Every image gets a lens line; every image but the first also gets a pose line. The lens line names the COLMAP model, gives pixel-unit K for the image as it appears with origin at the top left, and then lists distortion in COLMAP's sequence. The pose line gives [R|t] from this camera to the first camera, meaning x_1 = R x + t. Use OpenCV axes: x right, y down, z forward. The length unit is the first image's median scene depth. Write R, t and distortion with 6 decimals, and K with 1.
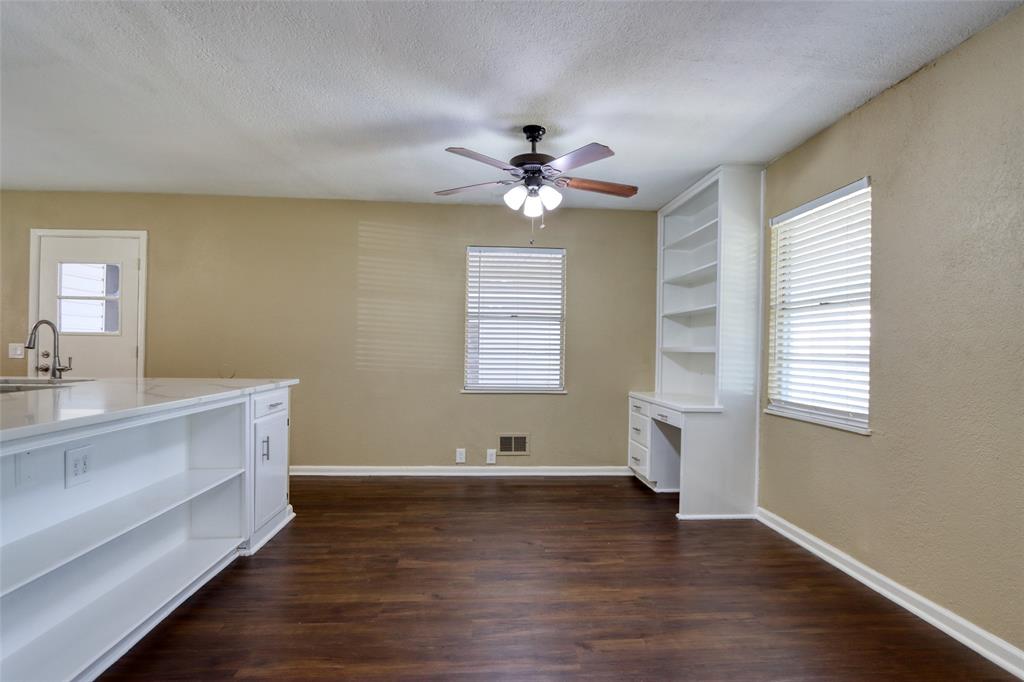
lens RADIAL K [[526.4, 0, 514.8], [0, 526.4, 348.8], [0, 0, 1]] dist [-0.011868, 0.001410]
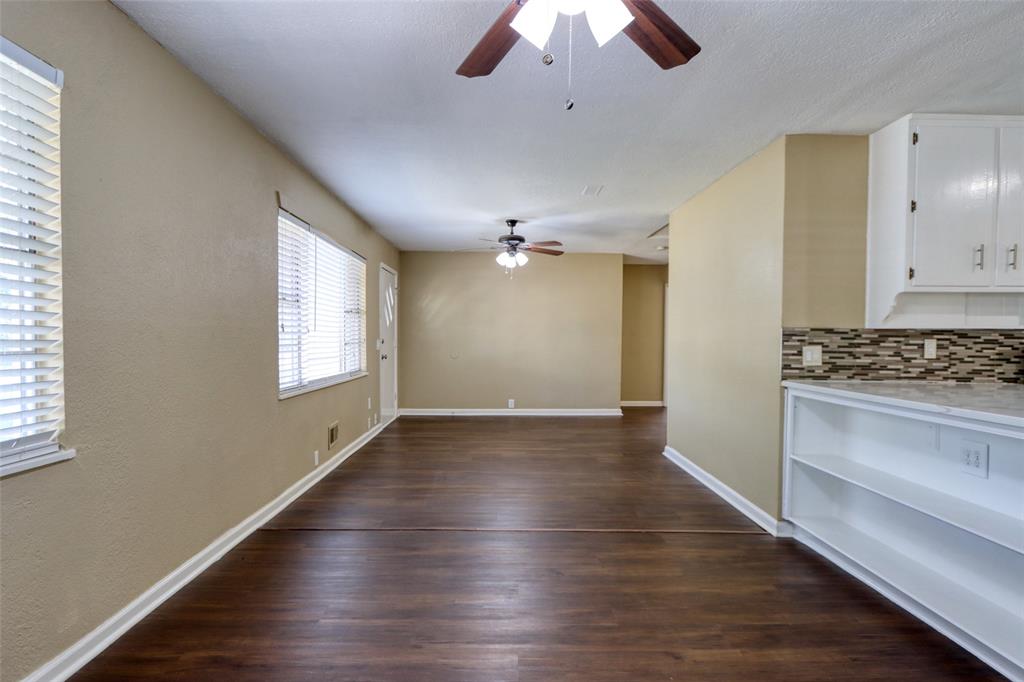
lens RADIAL K [[539.8, 0, 511.5], [0, 539.8, 349.3], [0, 0, 1]] dist [-0.015801, 0.000187]
pose [[-0.998632, -0.023433, 0.046753, 0.046227], [-0.022430, 0.999509, 0.021859, -0.003734], [-0.047242, 0.020781, -0.998667, 1.161365]]
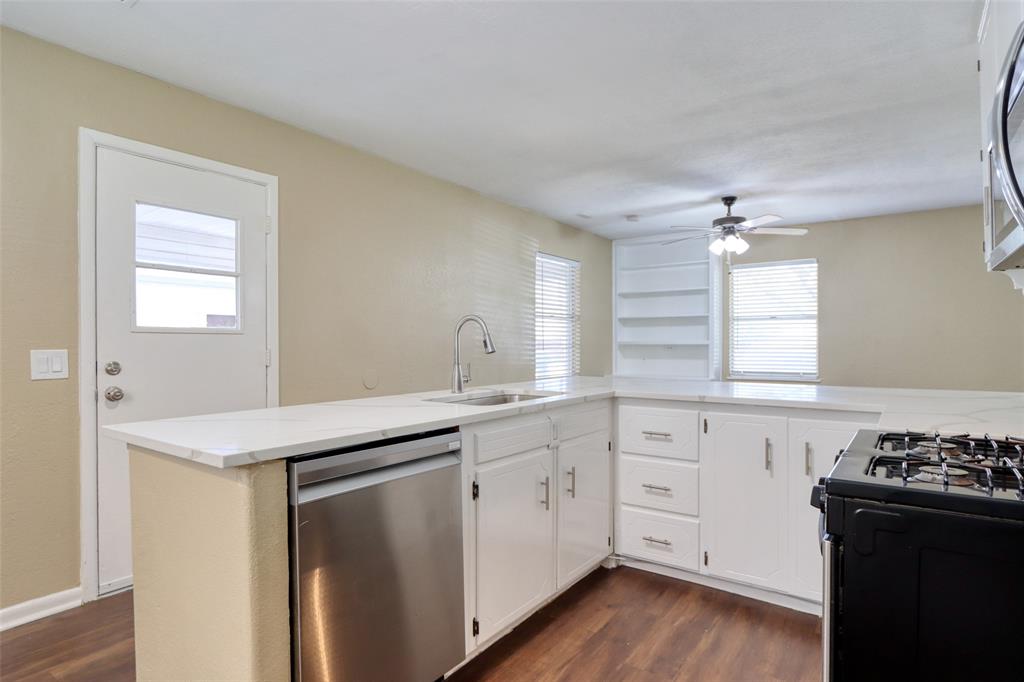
lens RADIAL K [[554.0, 0, 514.8], [0, 554.0, 348.9], [0, 0, 1]] dist [-0.011173, 0.002060]
pose [[0.633392, -0.021968, 0.773520, -1.255261], [0.012595, 0.999757, 0.018080, -0.016786], [-0.773729, -0.001709, 0.633514, 0.374353]]
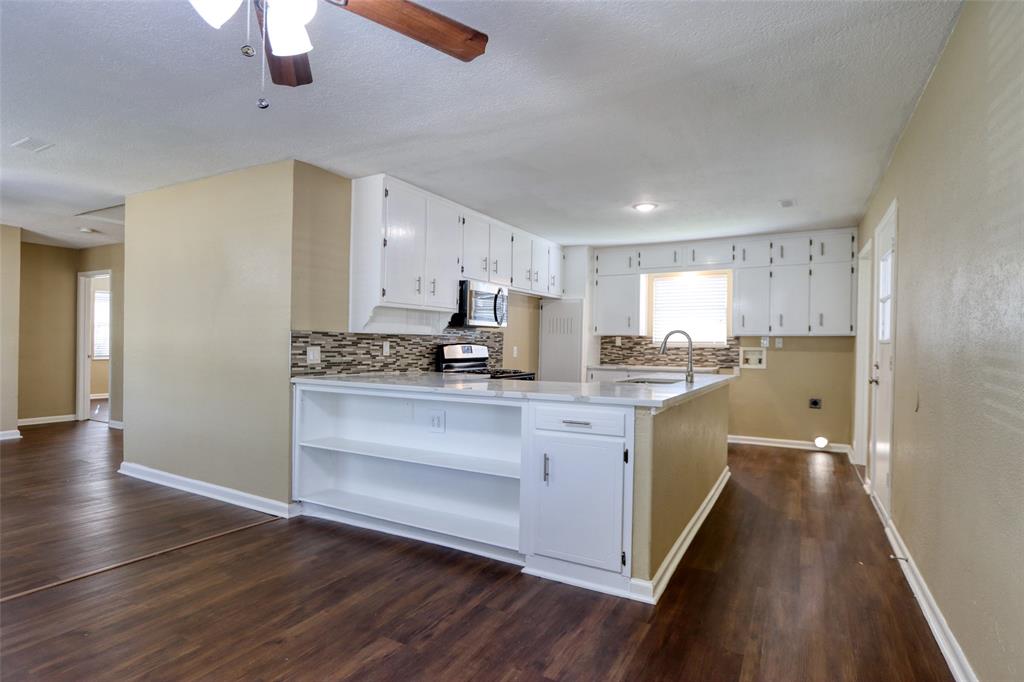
lens RADIAL K [[526.4, 0, 514.8], [0, 526.4, 348.8], [0, 0, 1]] dist [-0.011868, 0.001410]
pose [[-0.541965, -0.017017, -0.840229, 0.227057], [-0.021485, 0.999749, -0.006390, 0.001100], [0.840127, 0.014589, -0.542194, 1.129623]]
